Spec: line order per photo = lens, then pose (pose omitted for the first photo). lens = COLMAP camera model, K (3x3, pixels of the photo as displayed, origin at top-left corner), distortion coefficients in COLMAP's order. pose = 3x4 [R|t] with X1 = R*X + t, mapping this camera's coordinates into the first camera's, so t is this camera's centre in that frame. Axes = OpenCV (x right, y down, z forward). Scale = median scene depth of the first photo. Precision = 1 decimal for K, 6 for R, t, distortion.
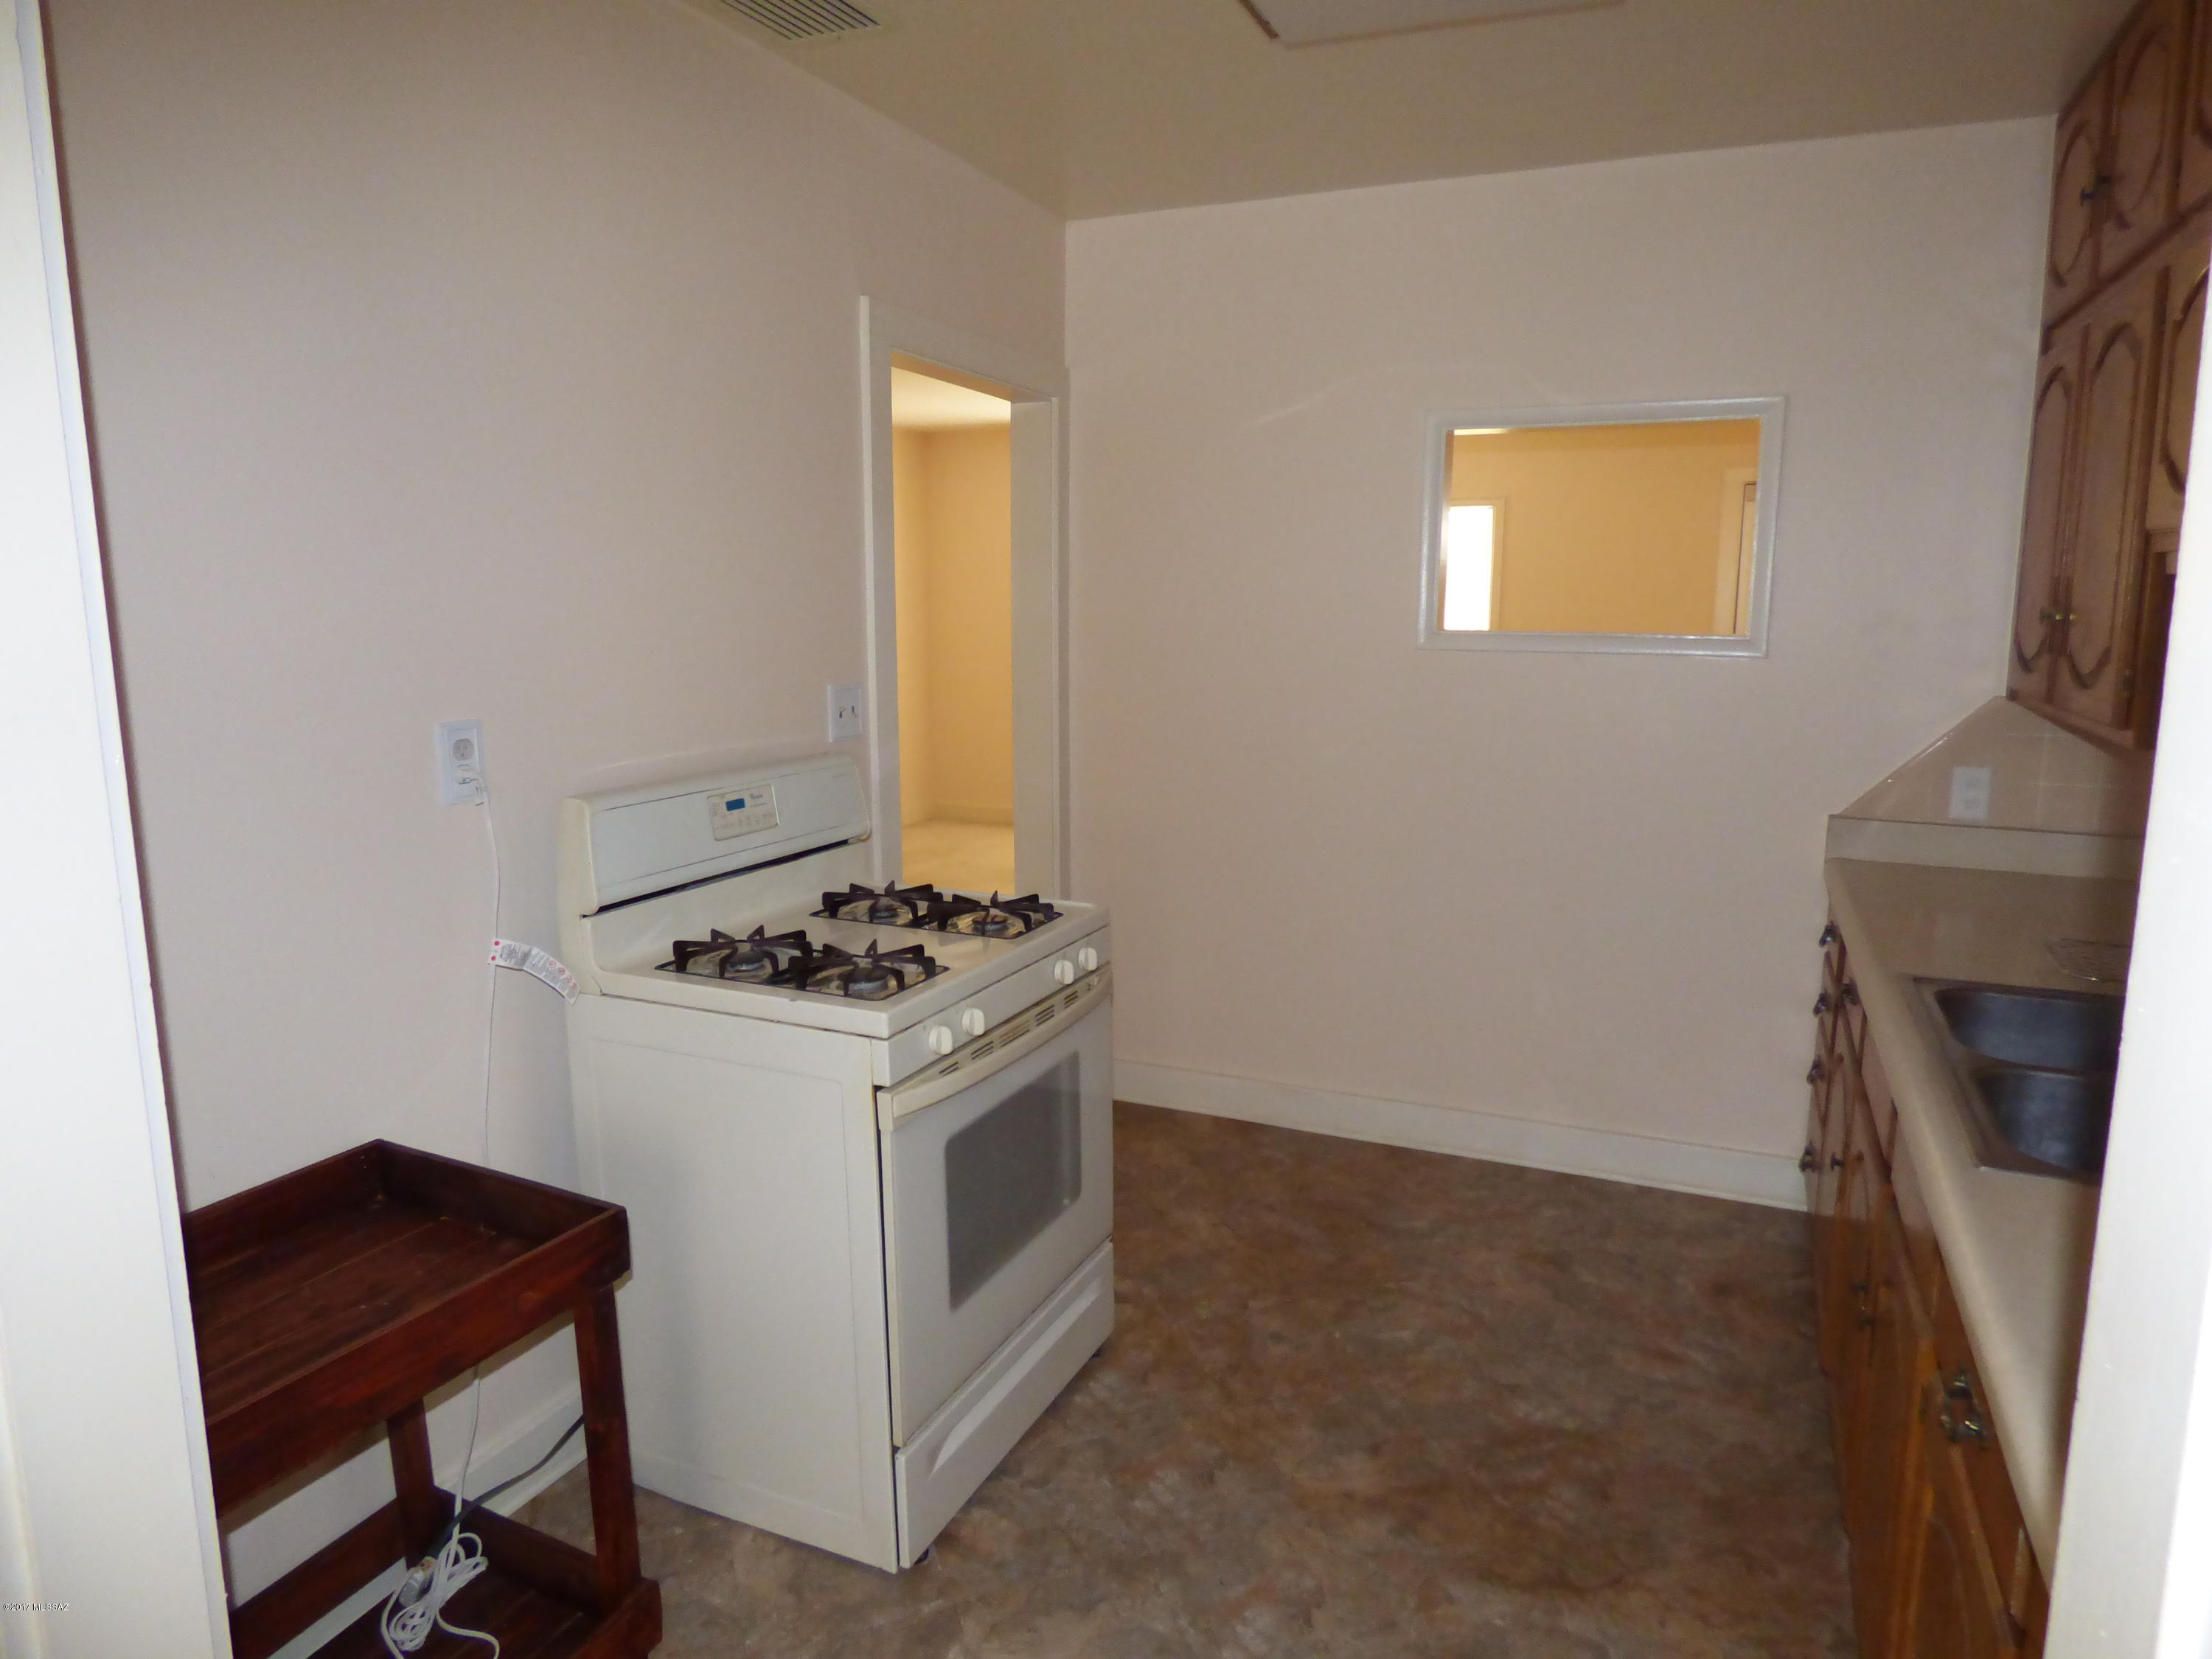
lens RADIAL K [[1339.6, 0, 1106.0], [0, 1339.6, 829.5], [0, 0, 1]] dist [-0.027545, -0.001388]
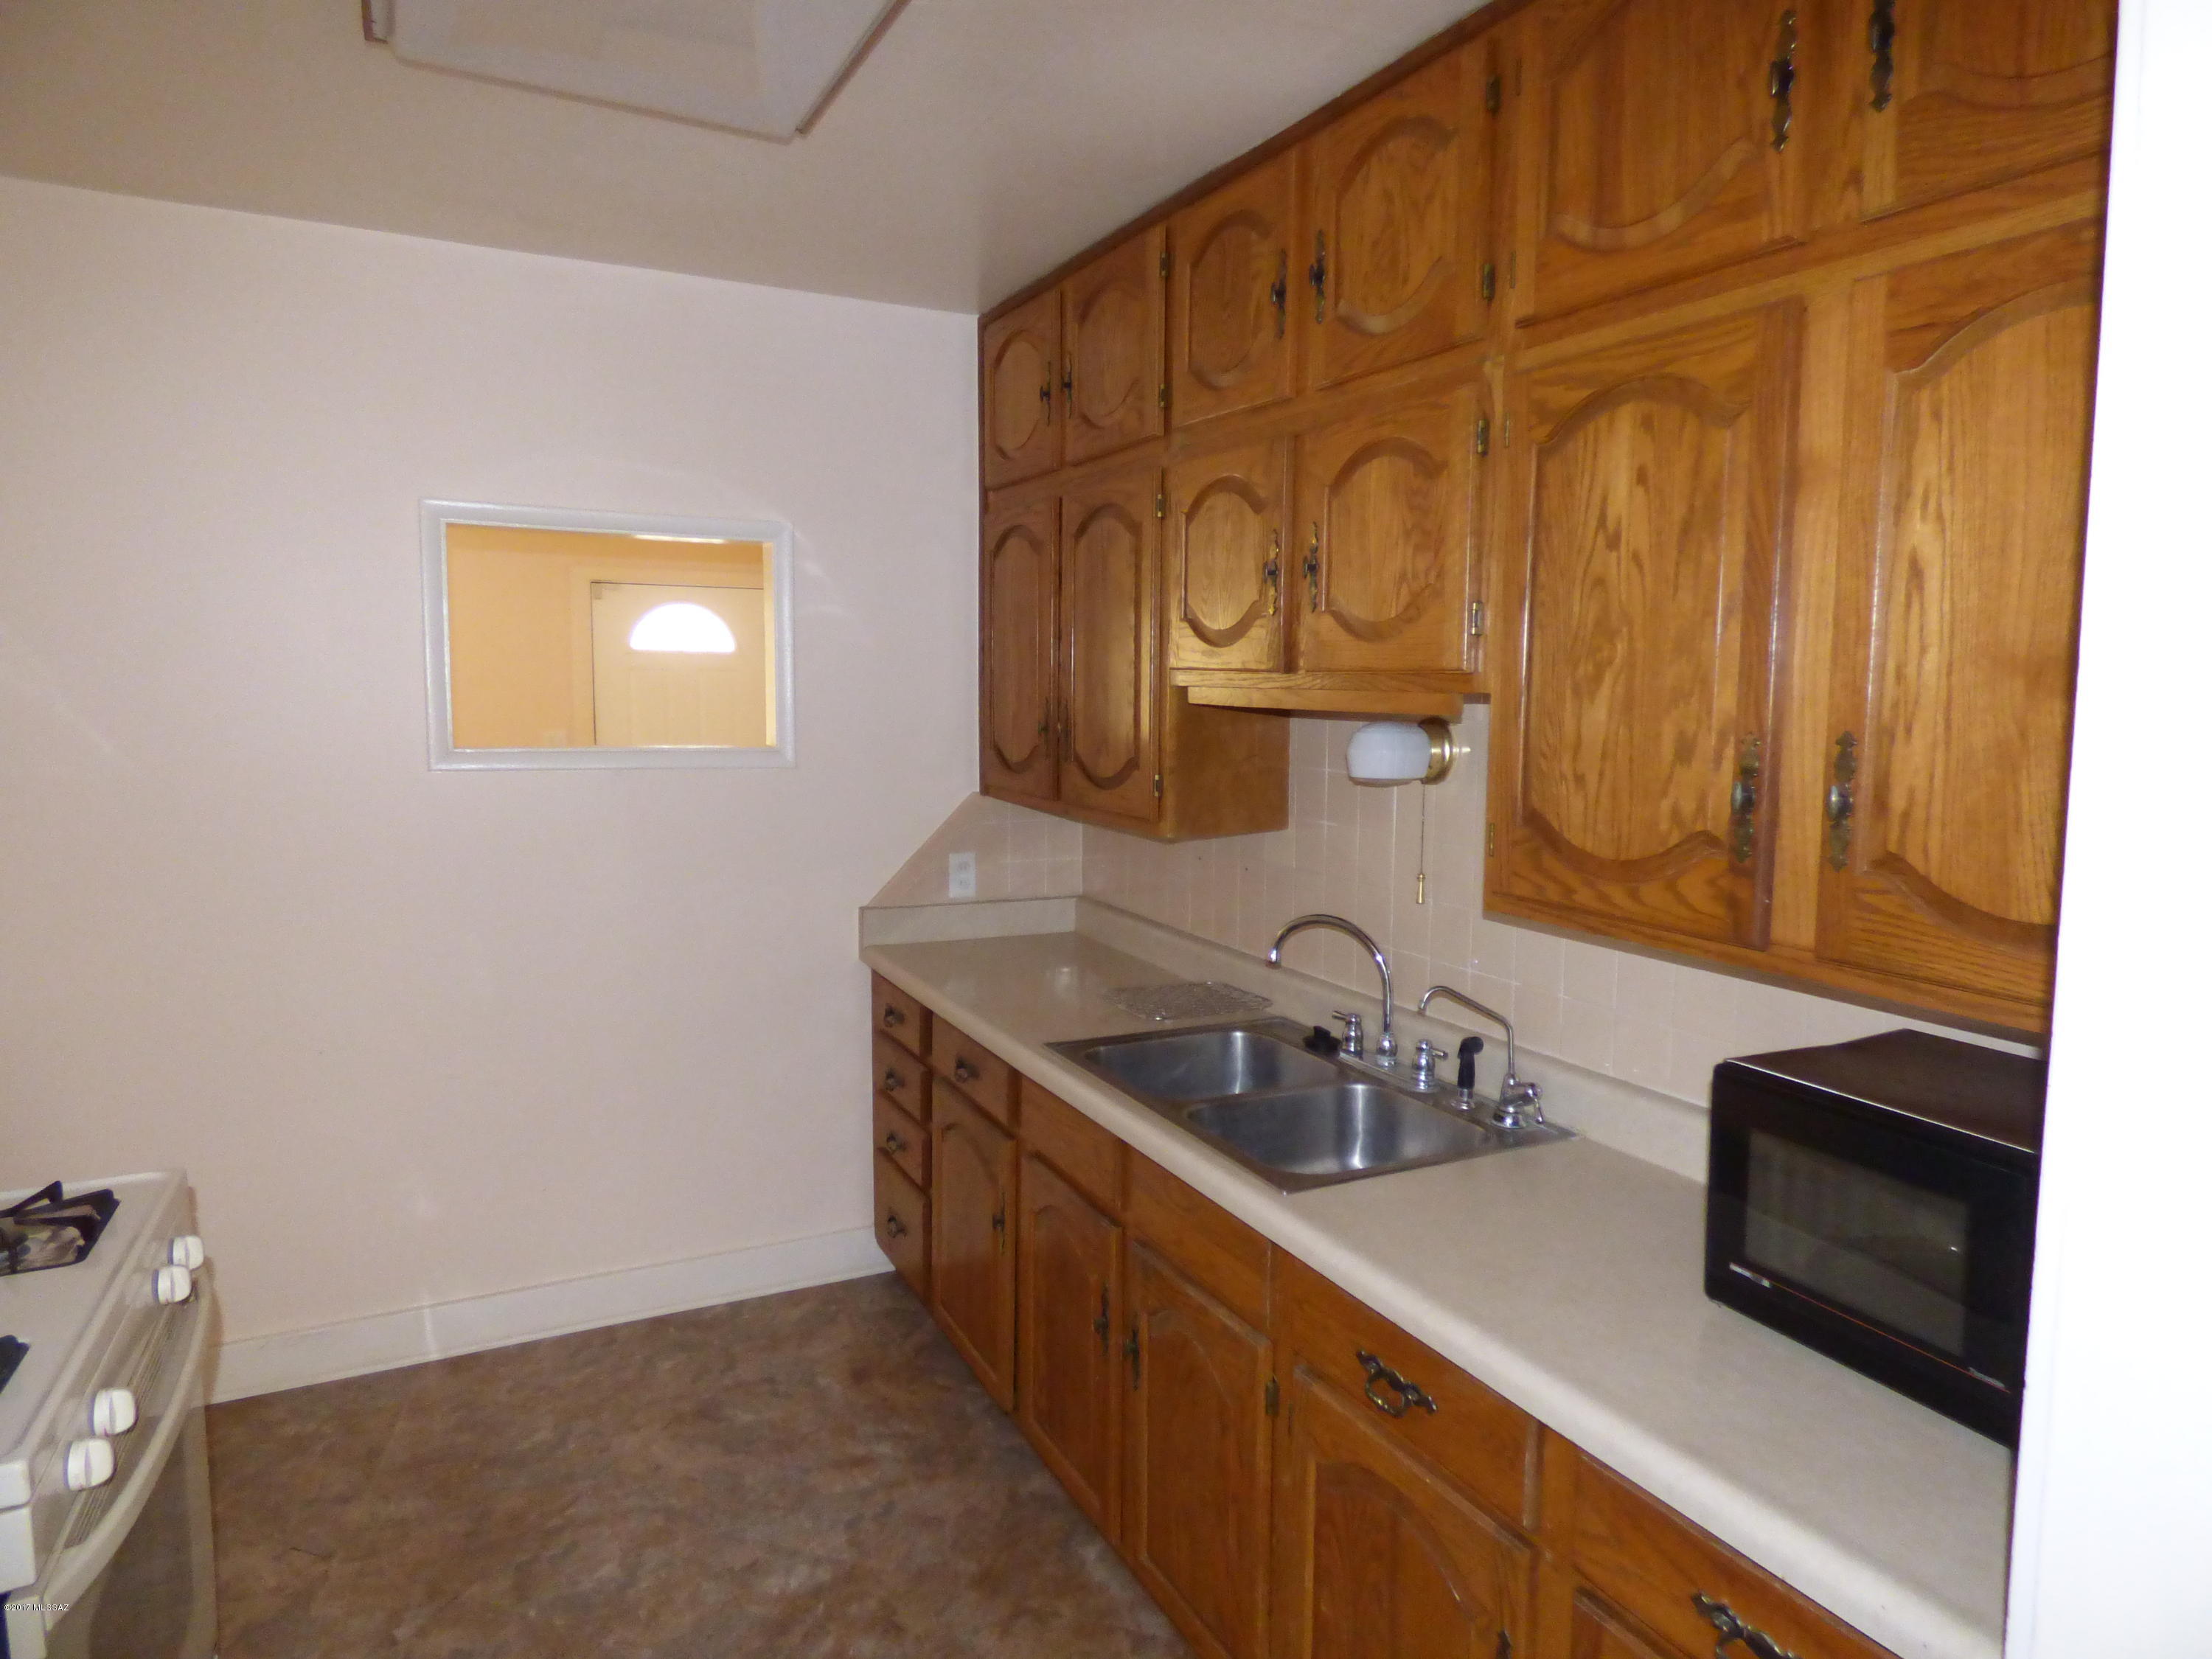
lens RADIAL K [[1347.9, 0, 1106.0], [0, 1347.9, 829.5], [0, 0, 1]] dist [-0.019218, 0.030687]
pose [[0.618573, -0.074363, 0.782200, -0.208422], [0.120121, 0.992759, -0.000613, -0.053259], [-0.776491, 0.094338, 0.623027, 0.156753]]
